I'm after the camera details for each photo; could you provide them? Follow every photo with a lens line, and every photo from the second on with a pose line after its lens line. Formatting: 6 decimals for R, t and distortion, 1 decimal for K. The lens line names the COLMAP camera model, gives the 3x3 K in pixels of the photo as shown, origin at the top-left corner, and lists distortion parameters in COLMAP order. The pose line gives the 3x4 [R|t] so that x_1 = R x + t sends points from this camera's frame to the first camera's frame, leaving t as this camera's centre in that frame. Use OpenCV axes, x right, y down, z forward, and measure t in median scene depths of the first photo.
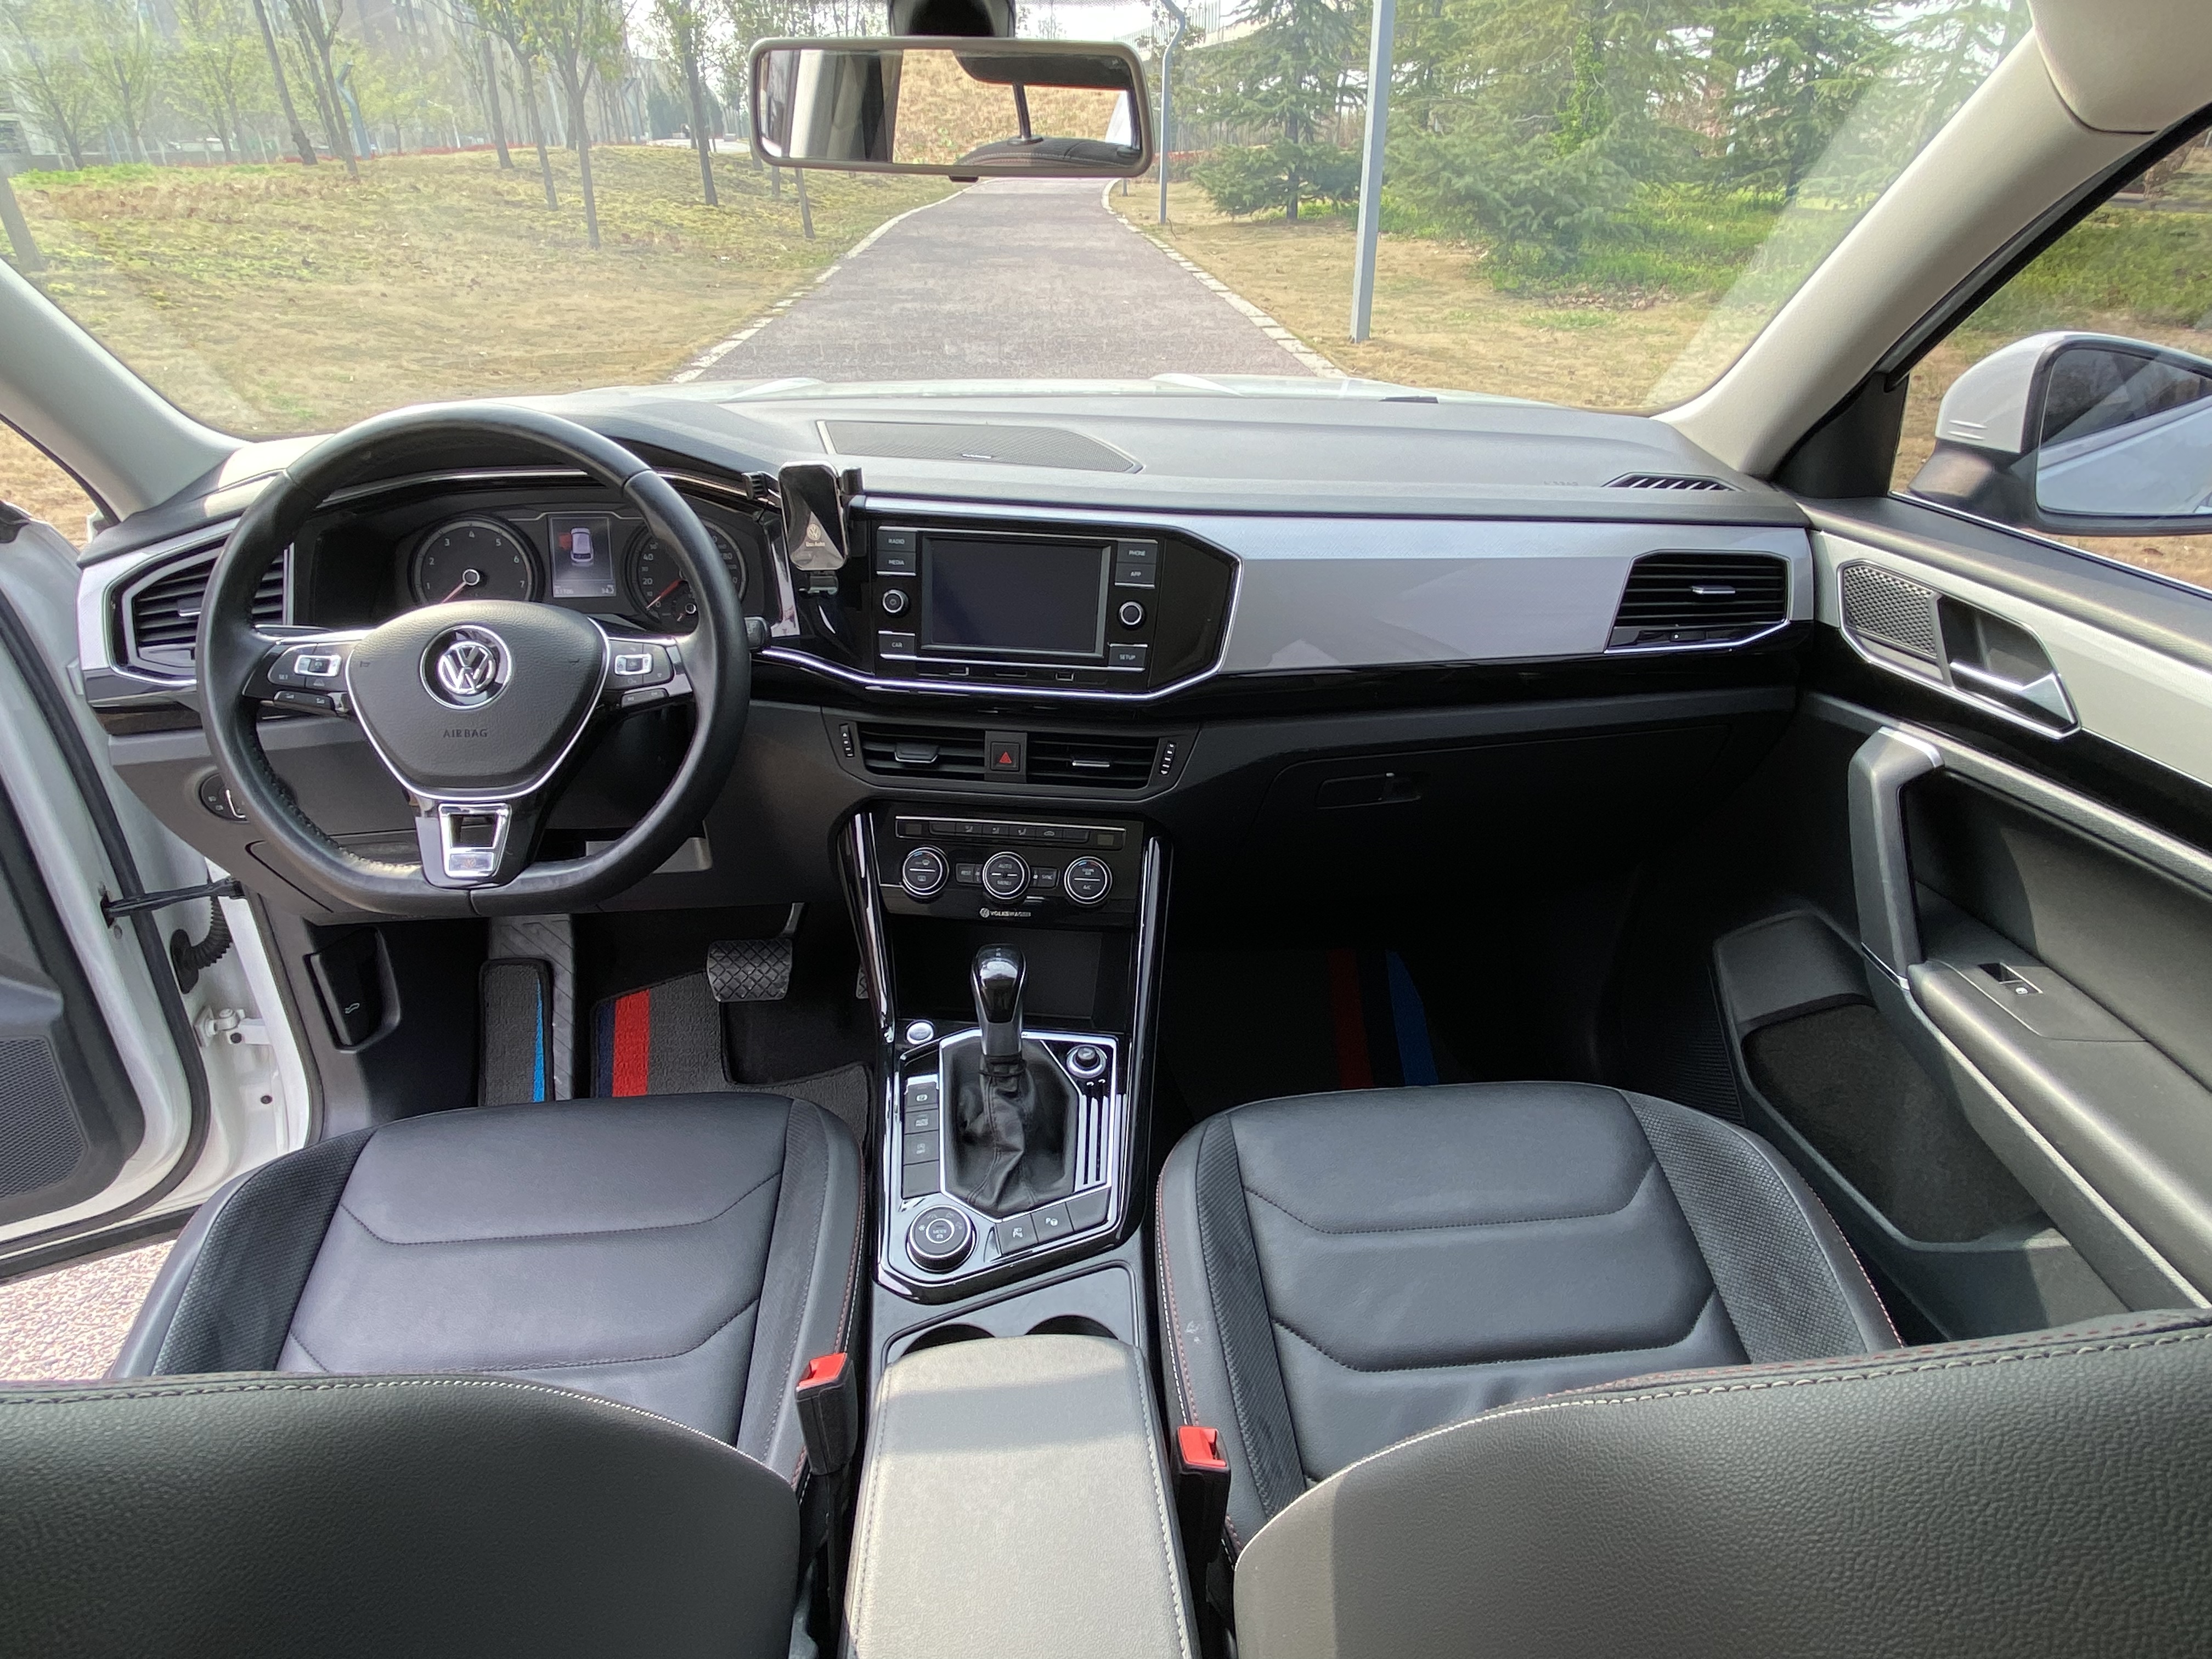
lens RADIAL K [[1289.2, 0, 1114.1], [0, 1289.2, 835.2], [0, 0, 1]] dist [0.067576, -0.093065]
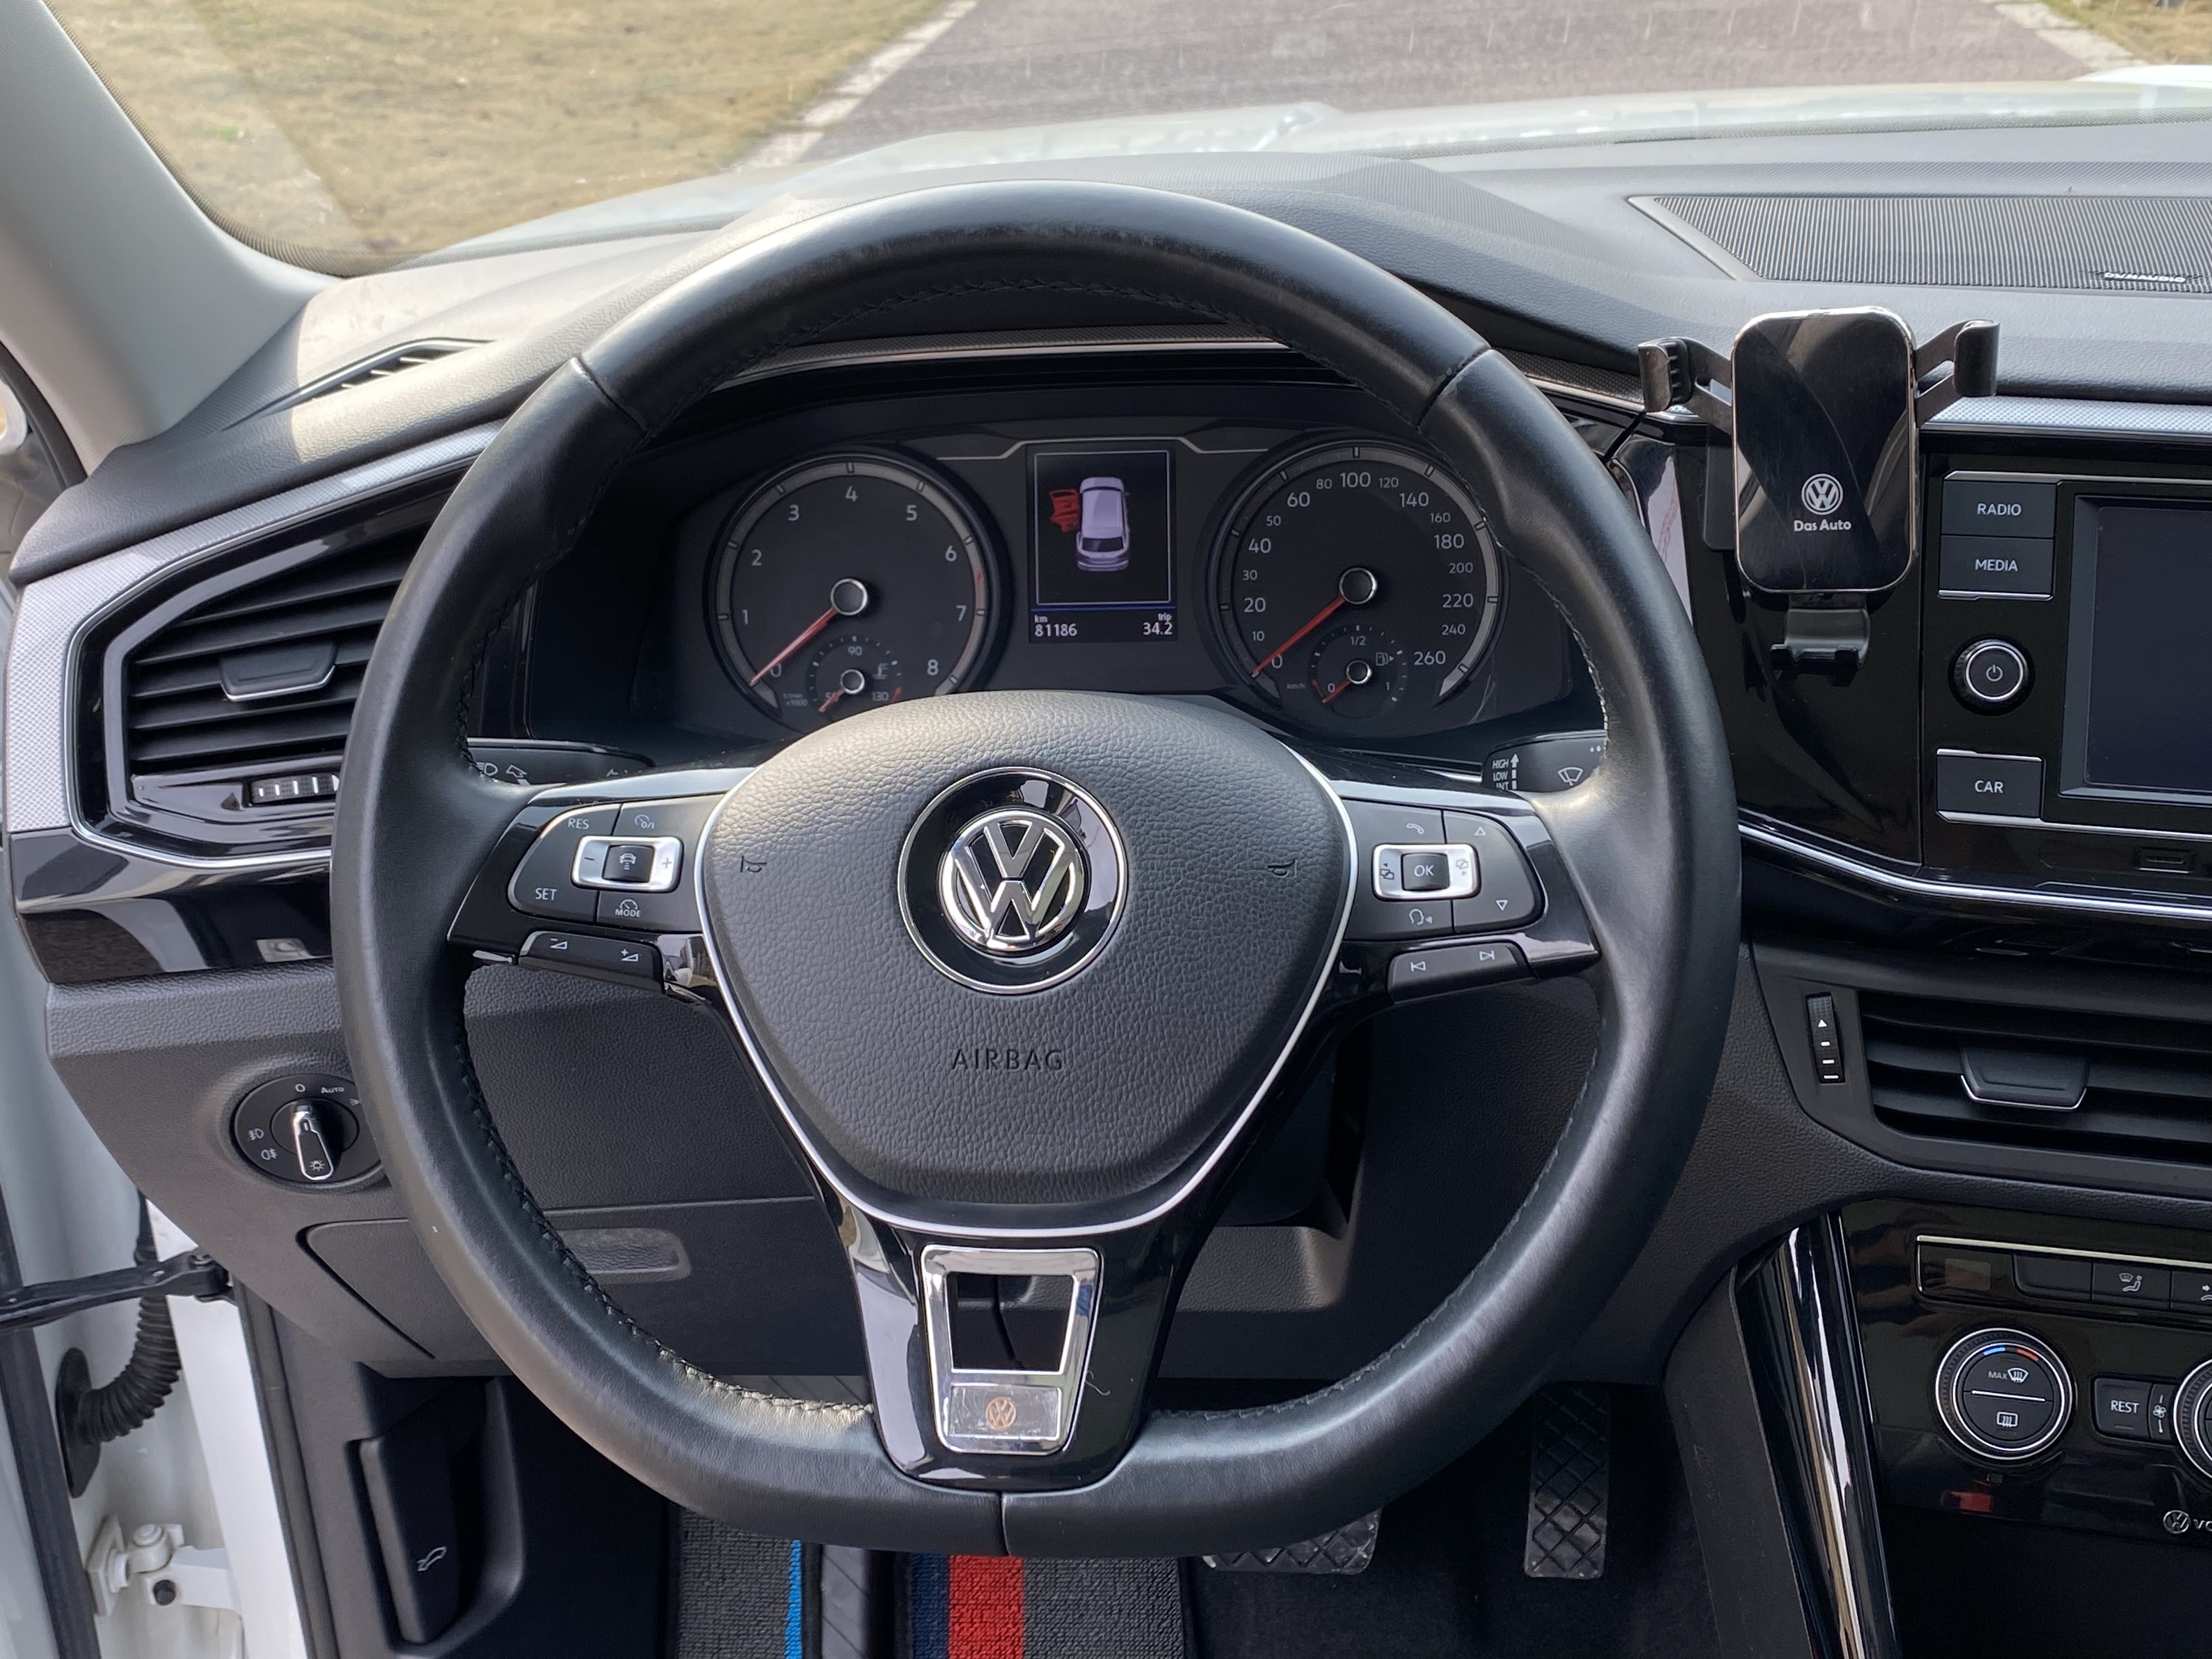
lens RADIAL K [[2549.7, 0, 1102.1], [0, 2549.7, 790.8], [0, 0, 1]] dist [0.173676, -0.540824]
pose [[0.983767, 0.019583, -0.178378, -0.281909], [-0.033134, 0.996759, -0.073308, -0.083637], [0.176364, 0.078028, 0.981227, 0.235487]]
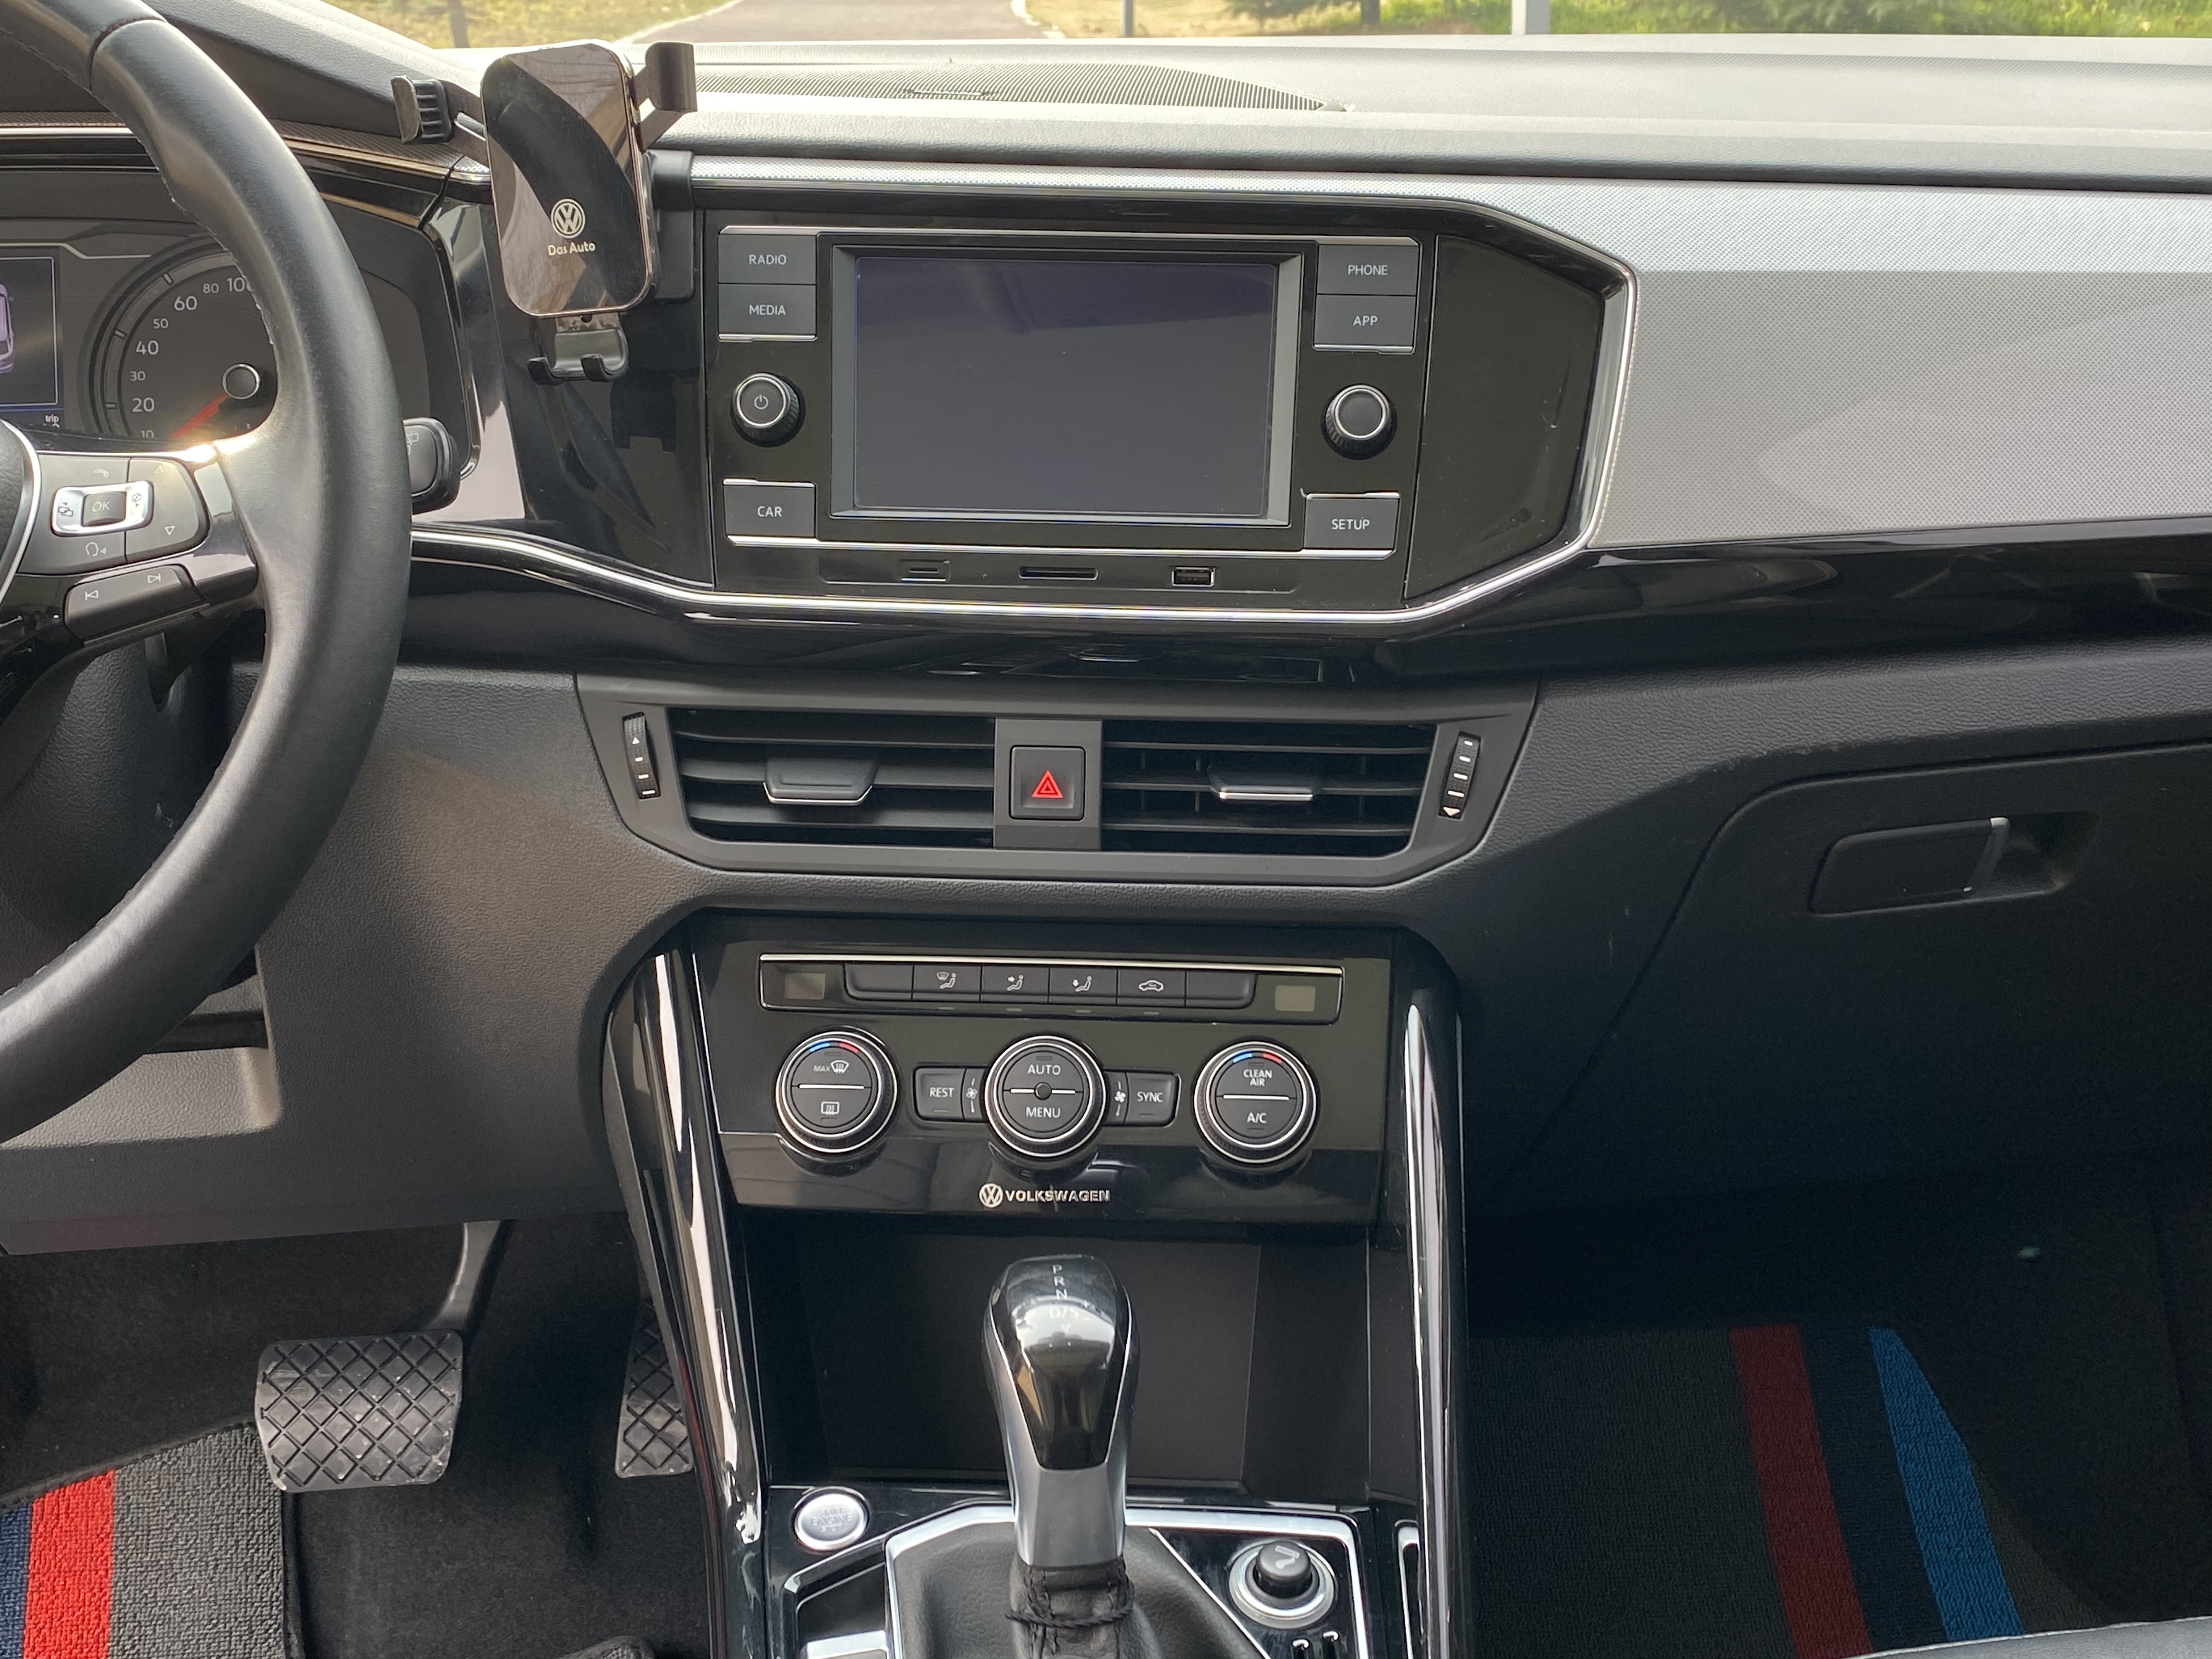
lens RADIAL K [[2549.7, 0, 1102.1], [0, 2549.7, 790.8], [0, 0, 1]] dist [0.173676, -0.540824]
pose [[0.999518, -0.024265, 0.019340, -0.081998], [0.026991, 0.987361, -0.156172, 0.063697], [-0.015306, 0.156619, 0.987540, 0.227359]]
